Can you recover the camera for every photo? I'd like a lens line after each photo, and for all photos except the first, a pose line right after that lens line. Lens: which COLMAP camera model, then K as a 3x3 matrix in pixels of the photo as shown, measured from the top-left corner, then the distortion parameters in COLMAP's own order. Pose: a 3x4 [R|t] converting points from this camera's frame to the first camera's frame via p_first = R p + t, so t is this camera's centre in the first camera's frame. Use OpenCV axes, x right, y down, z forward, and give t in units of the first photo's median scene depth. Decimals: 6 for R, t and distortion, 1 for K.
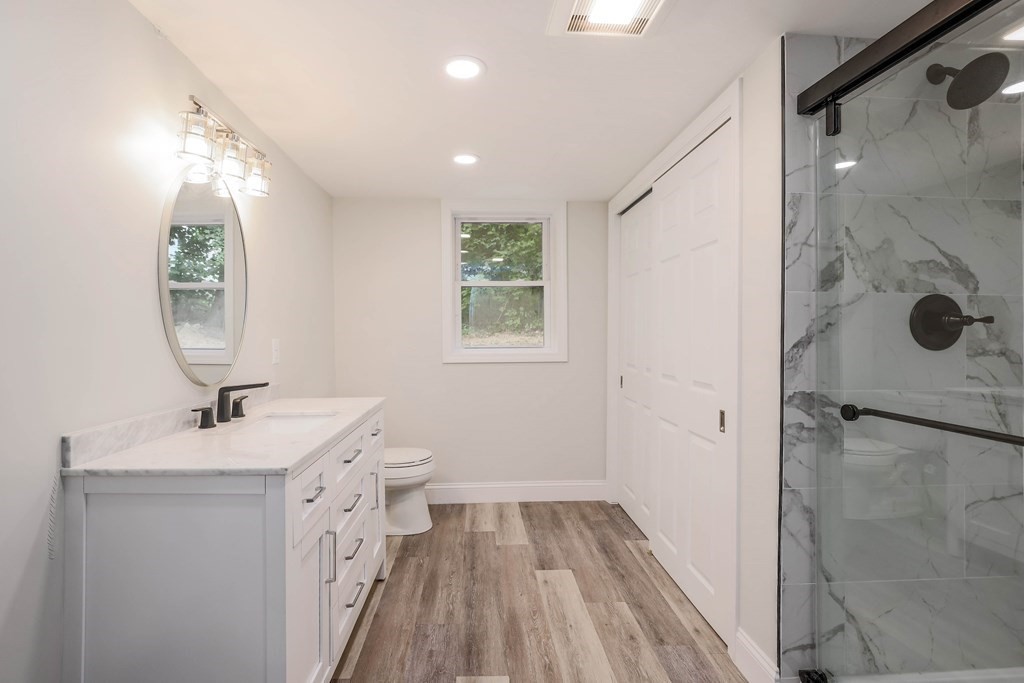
lens RADIAL K [[484.7, 0, 468.5], [0, 484.7, 335.3], [0, 0, 1]] dist [-0.026334, 0.000117]
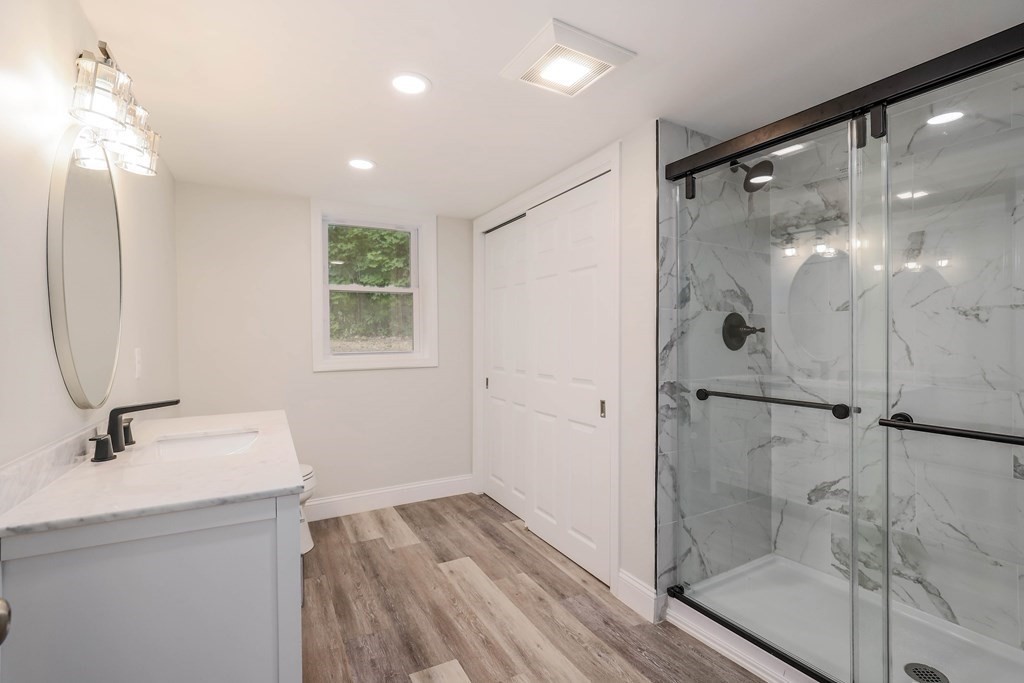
lens RADIAL K [[480.8, 0, 508.7], [0, 480.8, 337.3], [0, 0, 1]] dist [-0.025894, 0.000564]
pose [[0.887525, -0.002029, 0.460756, -0.223786], [0.005036, 0.999973, -0.005297, -0.003405], [-0.460733, 0.007022, 0.887511, -0.005626]]
